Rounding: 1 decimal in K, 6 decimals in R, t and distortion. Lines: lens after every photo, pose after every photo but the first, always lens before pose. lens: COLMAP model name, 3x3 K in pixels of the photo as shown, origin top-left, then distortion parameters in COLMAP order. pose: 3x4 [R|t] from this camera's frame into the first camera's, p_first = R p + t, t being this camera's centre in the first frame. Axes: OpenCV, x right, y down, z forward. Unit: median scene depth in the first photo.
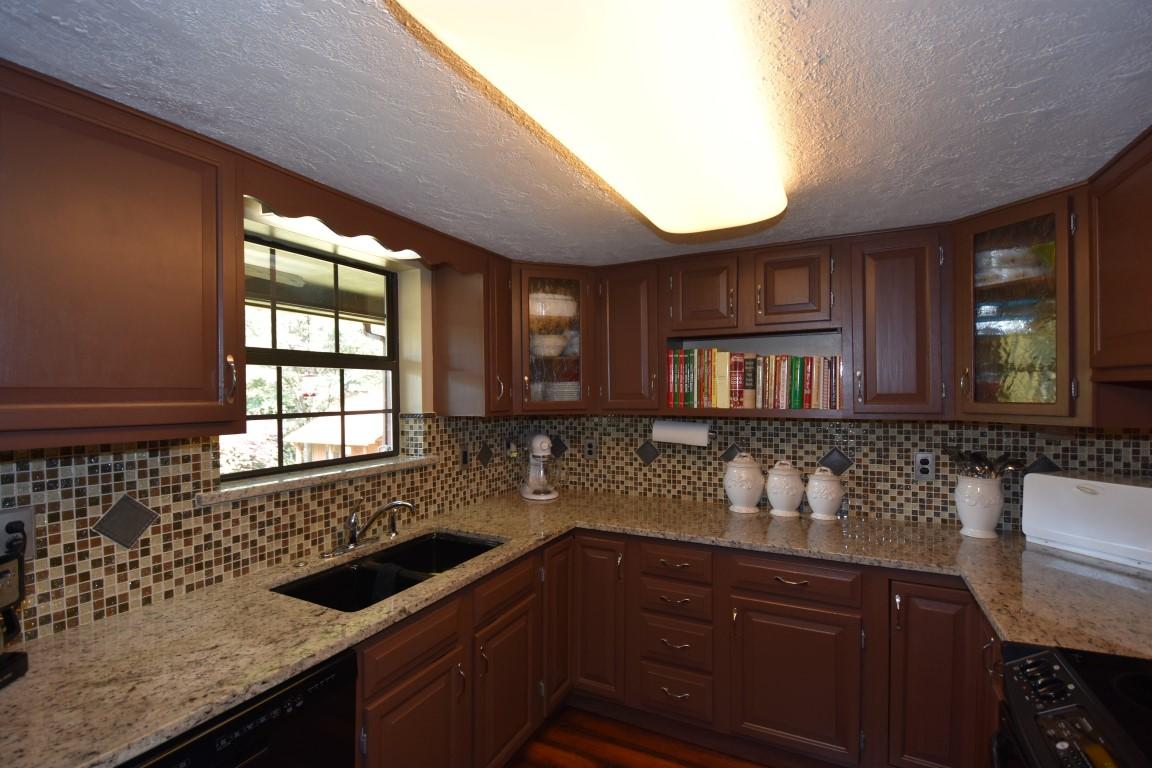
lens RADIAL K [[500.9, 0, 578.2], [0, 500.9, 396.3], [0, 0, 1]] dist [0.013044, -0.021018]
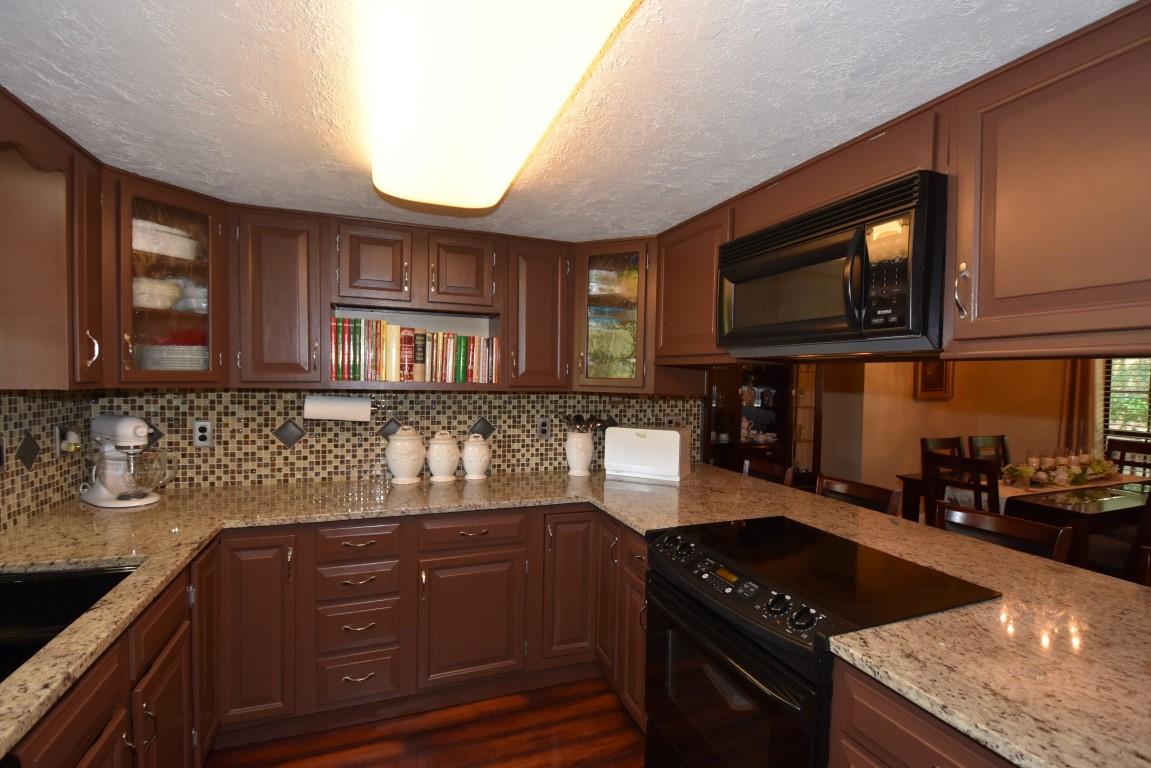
lens RADIAL K [[503.4, 0, 577.5], [0, 503.4, 395.1], [0, 0, 1]] dist [0.013155, -0.020852]
pose [[0.686972, -0.009215, 0.726626, -0.181135], [-0.017767, 0.999408, 0.029472, 0.014289], [-0.726467, -0.033156, 0.686401, 0.044673]]
